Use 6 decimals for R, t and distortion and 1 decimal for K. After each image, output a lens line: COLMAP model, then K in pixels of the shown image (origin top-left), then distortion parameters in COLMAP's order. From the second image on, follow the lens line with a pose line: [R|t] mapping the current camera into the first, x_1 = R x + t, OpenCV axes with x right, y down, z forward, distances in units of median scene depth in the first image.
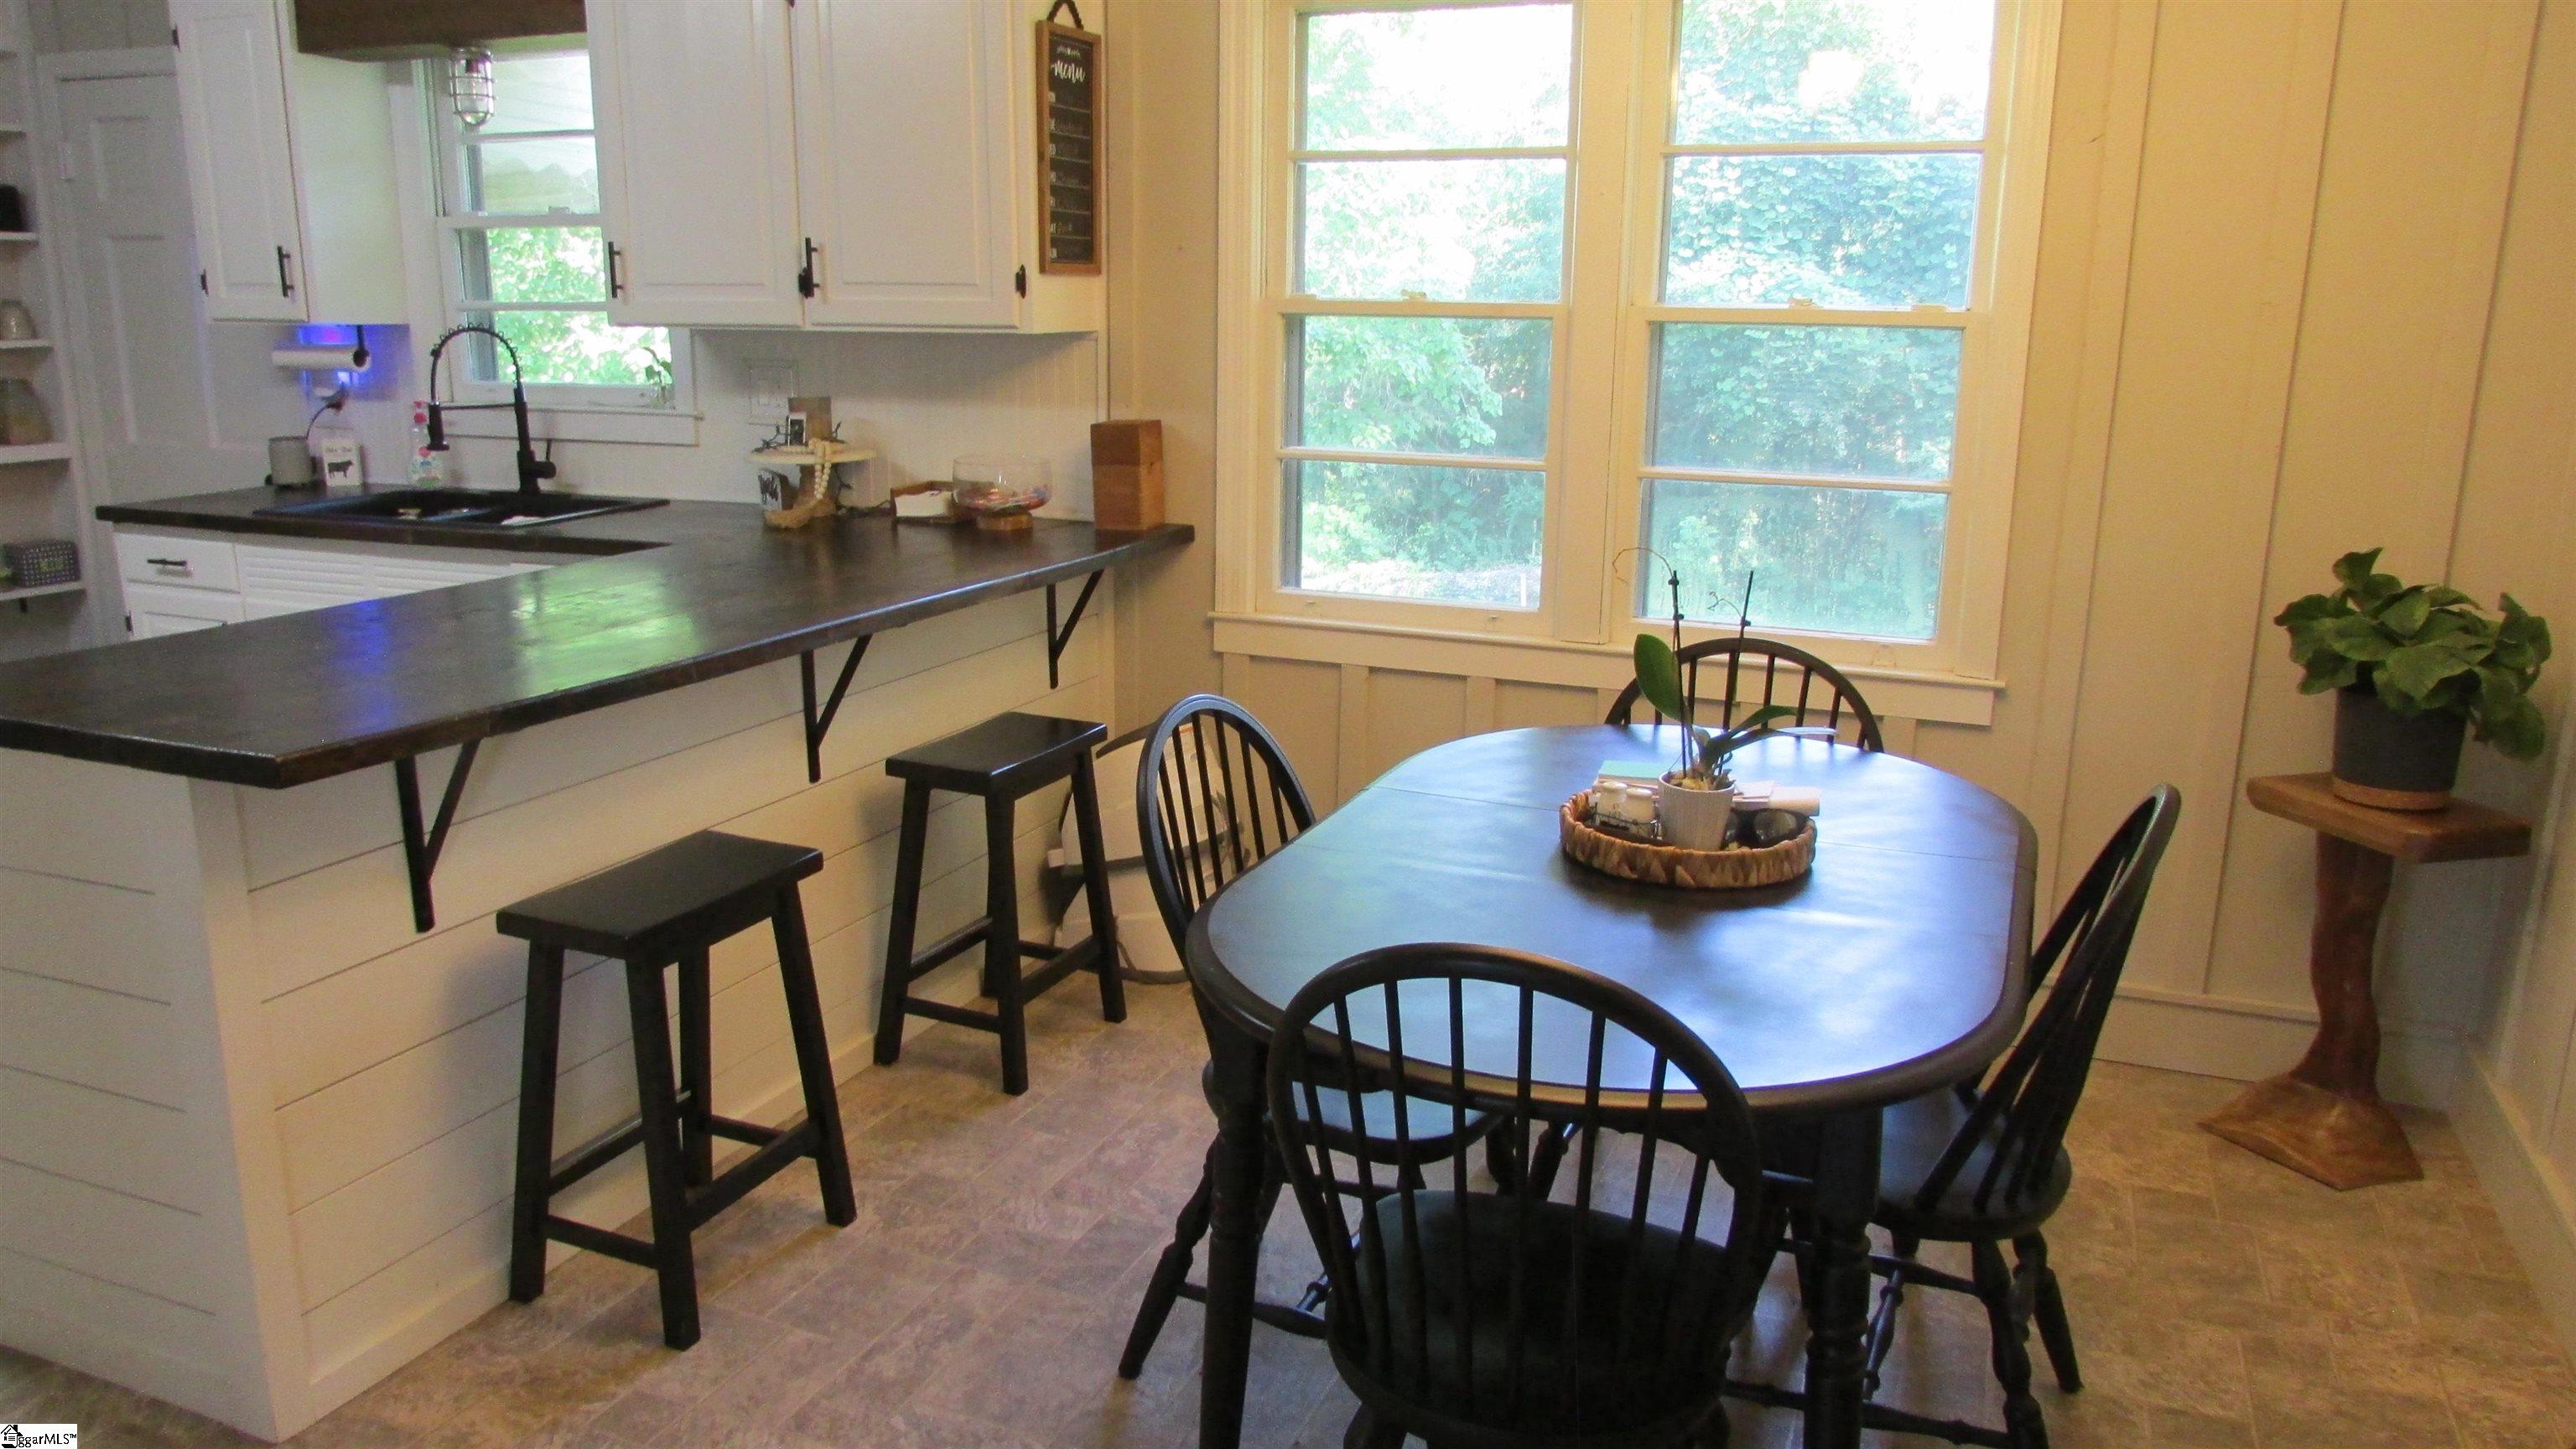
lens RADIAL K [[1832.9, 0, 1281.9], [0, 1832.9, 732.7], [0, 0, 1]] dist [-0.023413, -0.003466]
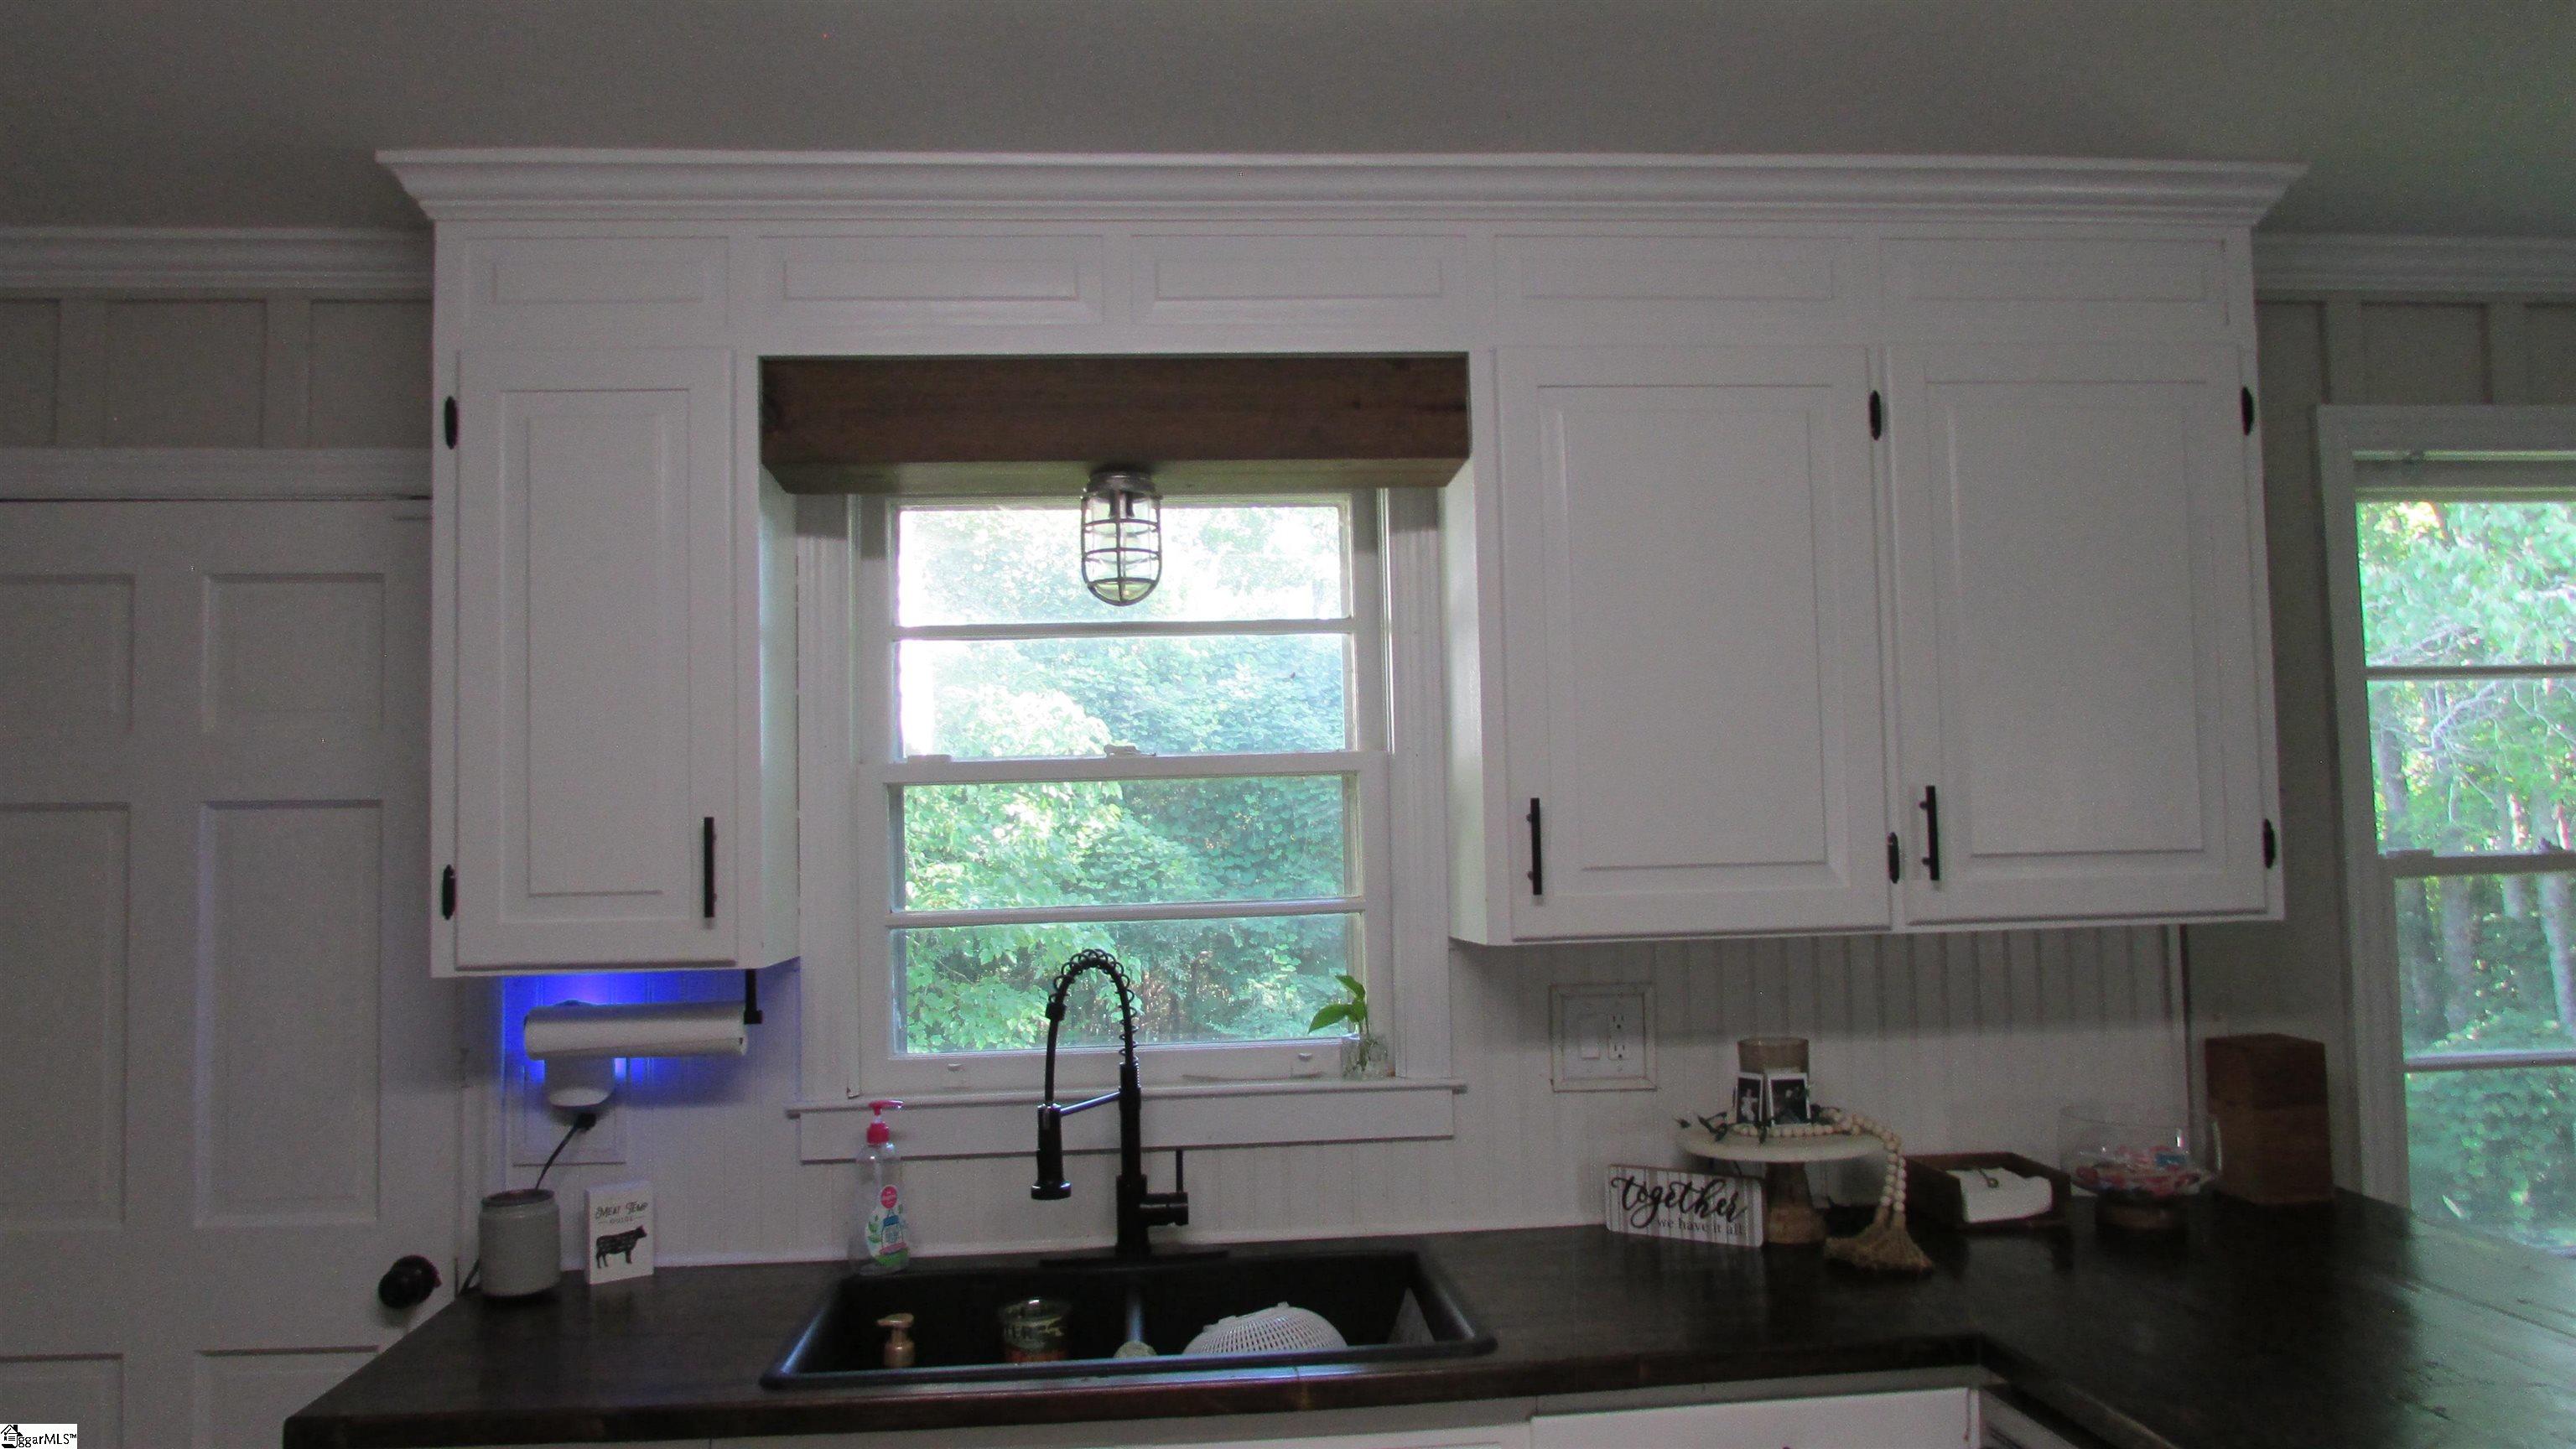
lens RADIAL K [[1832.9, 0, 1303.9], [0, 1832.9, 744.2], [0, 0, 1]] dist [-0.023413, -0.003466]
pose [[0.889314, -0.004544, 0.457274, -0.644882], [0.135955, 0.957364, -0.254893, -0.137553], [-0.436620, 0.288848, 0.852015, 0.495836]]
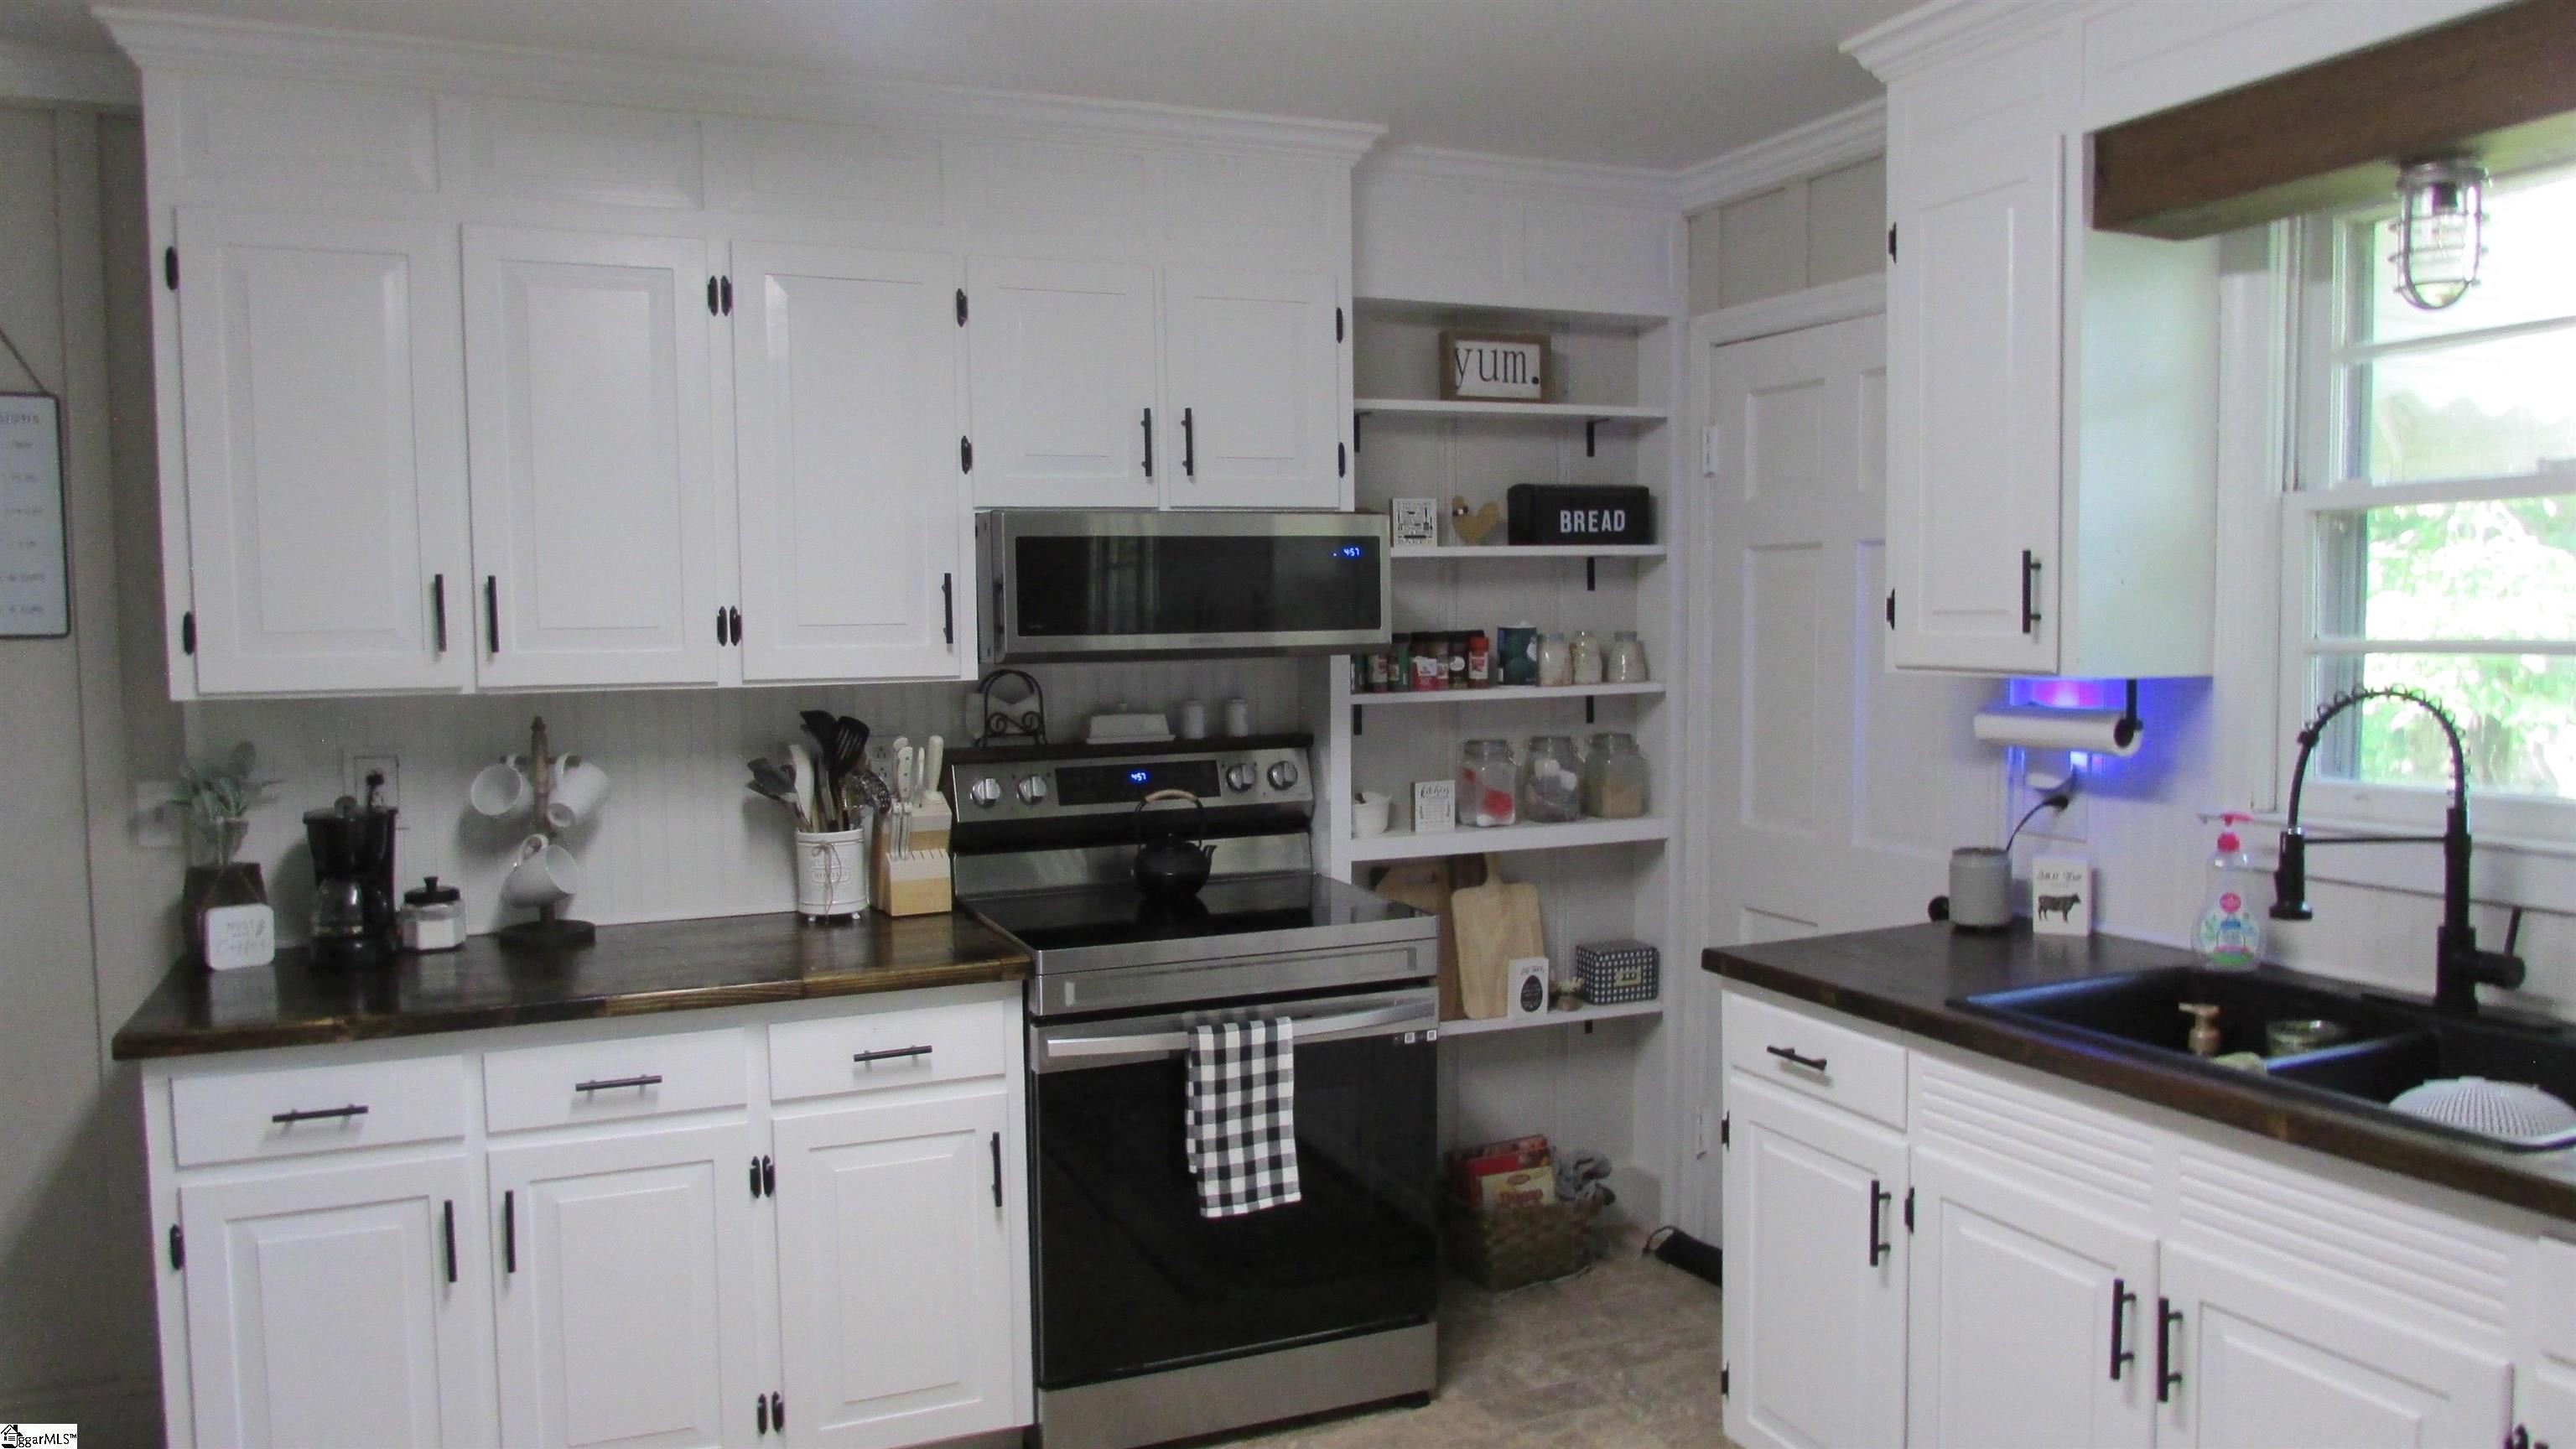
lens RADIAL K [[1832.9, 0, 1285.8], [0, 1832.9, 736.8], [0, 0, 1]] dist [-0.023413, -0.003466]
pose [[0.712513, 0.032007, -0.700928, -0.306825], [-0.145453, 0.983997, -0.102924, -0.111481], [0.686417, 0.175287, 0.705766, 0.425377]]
